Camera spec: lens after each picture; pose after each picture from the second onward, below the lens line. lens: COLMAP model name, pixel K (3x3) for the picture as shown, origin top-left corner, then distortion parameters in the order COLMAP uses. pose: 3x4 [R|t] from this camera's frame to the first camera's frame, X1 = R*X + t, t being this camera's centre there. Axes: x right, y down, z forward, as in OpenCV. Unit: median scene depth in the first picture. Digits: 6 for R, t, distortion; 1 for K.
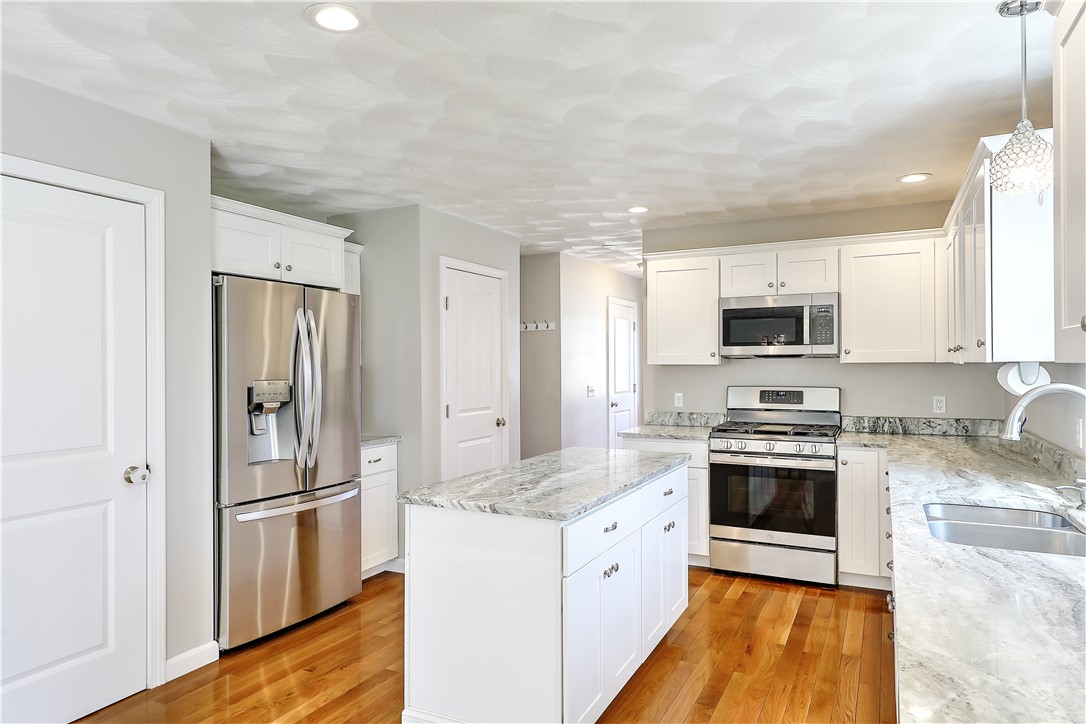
lens RADIAL K [[683.5, 0, 543.0], [0, 683.5, 362.0], [0, 0, 1]] dist [-0.000596, -0.000103]
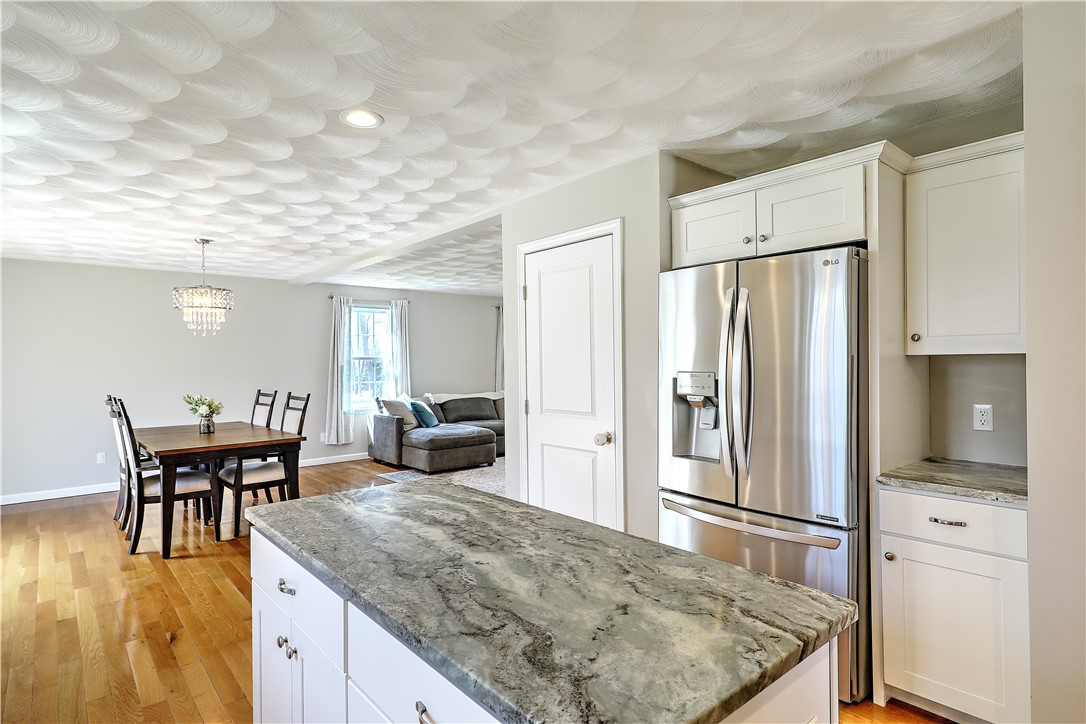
lens RADIAL K [[574.7, 0, 543.0], [0, 574.7, 362.0], [0, 0, 1]] dist [-0.000303, -0.000220]
pose [[-0.385919, 0.004210, -0.922523, 0.402999], [0.008576, 0.999963, 0.000975, 0.010632], [0.922493, -0.007535, -0.385941, 1.109595]]
